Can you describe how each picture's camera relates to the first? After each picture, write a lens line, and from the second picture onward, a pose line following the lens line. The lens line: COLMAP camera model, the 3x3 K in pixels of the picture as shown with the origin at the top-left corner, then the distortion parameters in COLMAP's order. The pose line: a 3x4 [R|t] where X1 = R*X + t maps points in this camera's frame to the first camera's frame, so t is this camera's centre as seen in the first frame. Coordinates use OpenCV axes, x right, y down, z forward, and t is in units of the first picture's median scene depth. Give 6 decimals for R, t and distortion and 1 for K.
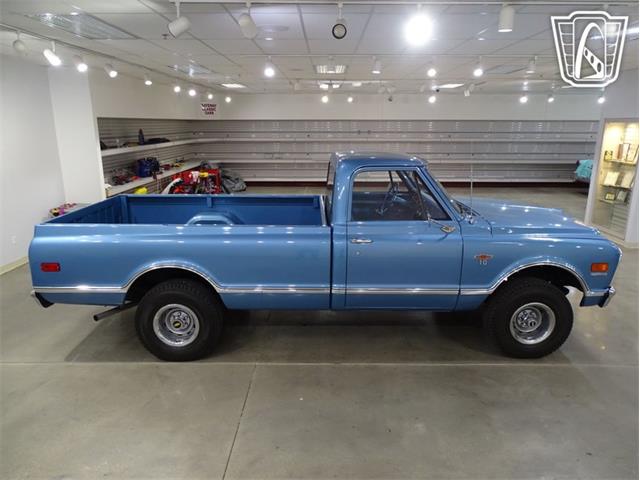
lens RADIAL K [[454.5, 0, 321.2], [0, 454.5, 241.3], [0, 0, 1]] dist [-0.003689, -0.003276]
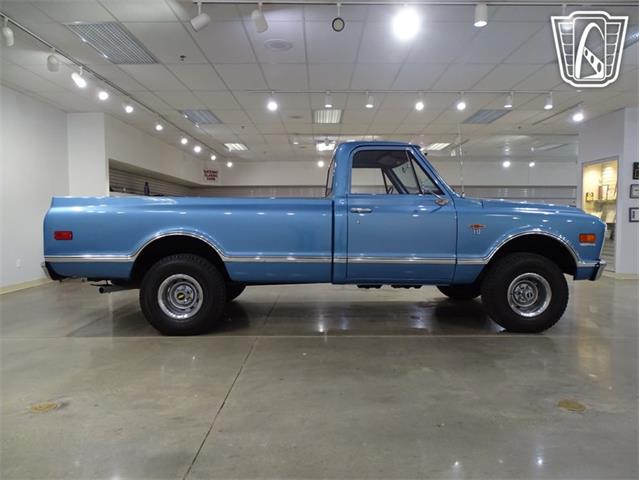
lens RADIAL K [[454.5, 0, 319.2], [0, 454.5, 243.3], [0, 0, 1]] dist [-0.003689, -0.003276]
pose [[0.999957, -0.002313, 0.008984, -0.016681], [0.004060, 0.979857, -0.199659, 0.260934], [-0.008341, 0.199687, 0.979824, -0.021130]]
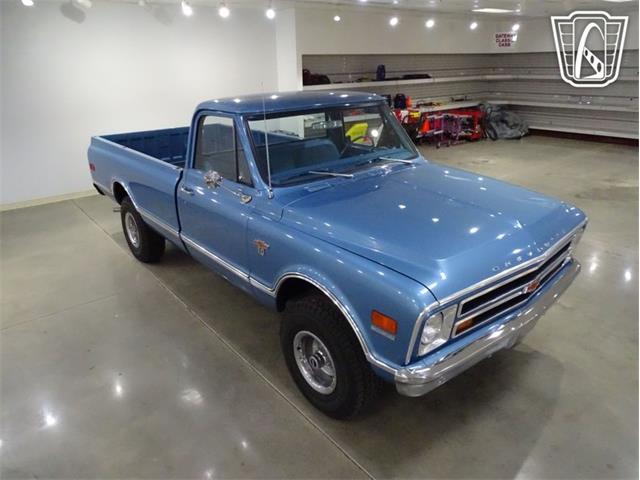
lens RADIAL K [[454.5, 0, 321.9], [0, 454.5, 239.0], [0, 0, 1]] dist [-0.003689, -0.003276]
pose [[0.638012, 0.266682, -0.722372, 0.879256], [-0.175105, 0.963783, 0.201149, -0.126840], [0.749852, -0.001844, 0.661603, 0.543410]]
